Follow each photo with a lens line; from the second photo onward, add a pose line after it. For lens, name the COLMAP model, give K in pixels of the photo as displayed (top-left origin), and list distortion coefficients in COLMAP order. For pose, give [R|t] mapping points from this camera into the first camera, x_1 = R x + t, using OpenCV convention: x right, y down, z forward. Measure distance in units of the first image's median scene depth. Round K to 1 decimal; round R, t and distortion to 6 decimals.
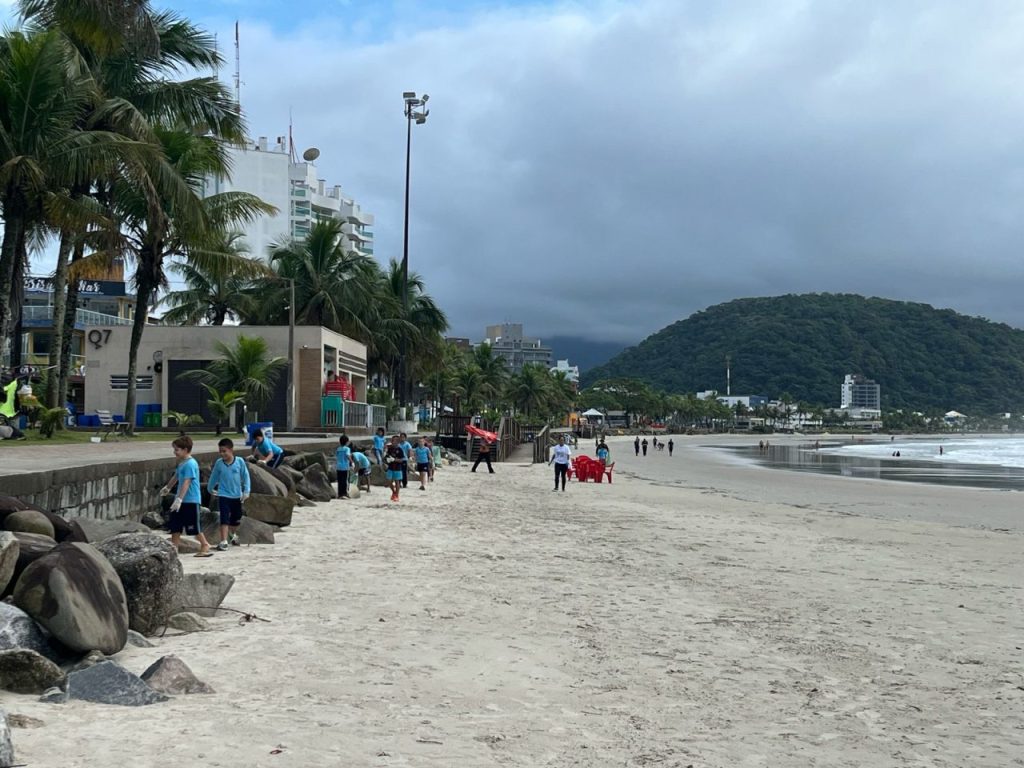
lens RADIAL K [[788.0, 0, 512.0], [0, 788.0, 384.0], [0, 0, 1]] dist [0.077654, -0.185115]
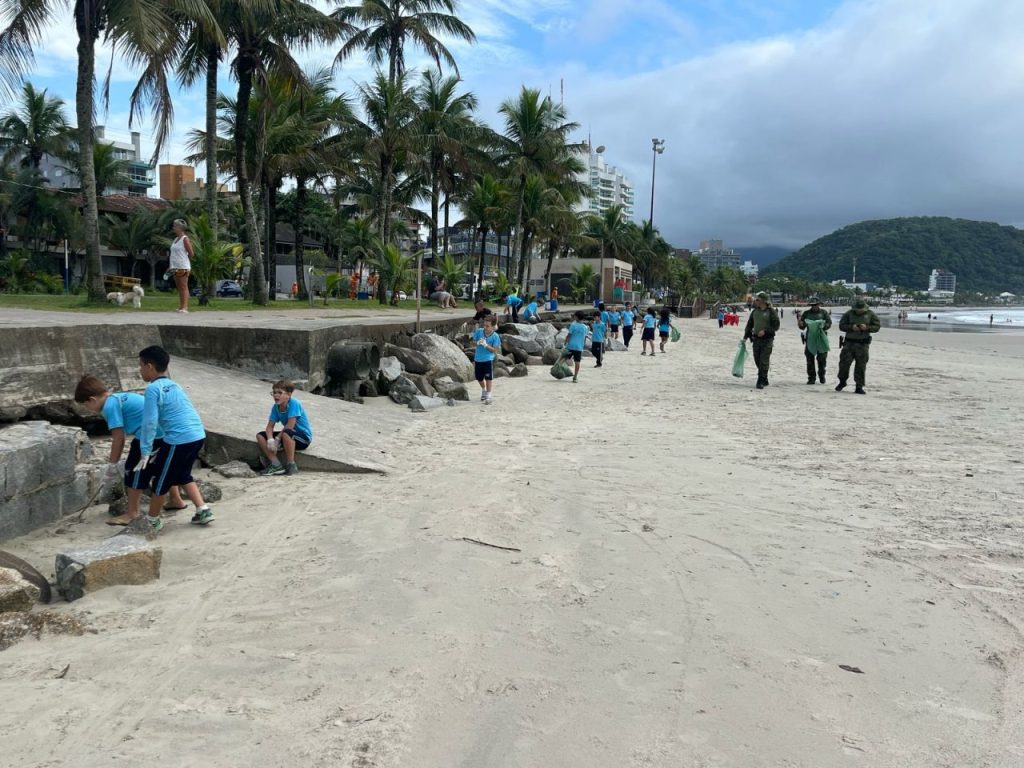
lens RADIAL K [[750.3, 0, 509.9], [0, 750.3, 366.5], [0, 0, 1]] dist [0.074915, -0.000857]
pose [[0.949632, 0.034929, -0.311415, 0.104285], [0.008938, 0.990345, 0.138334, -0.040036], [0.313240, -0.134150, 0.940151, -0.749127]]
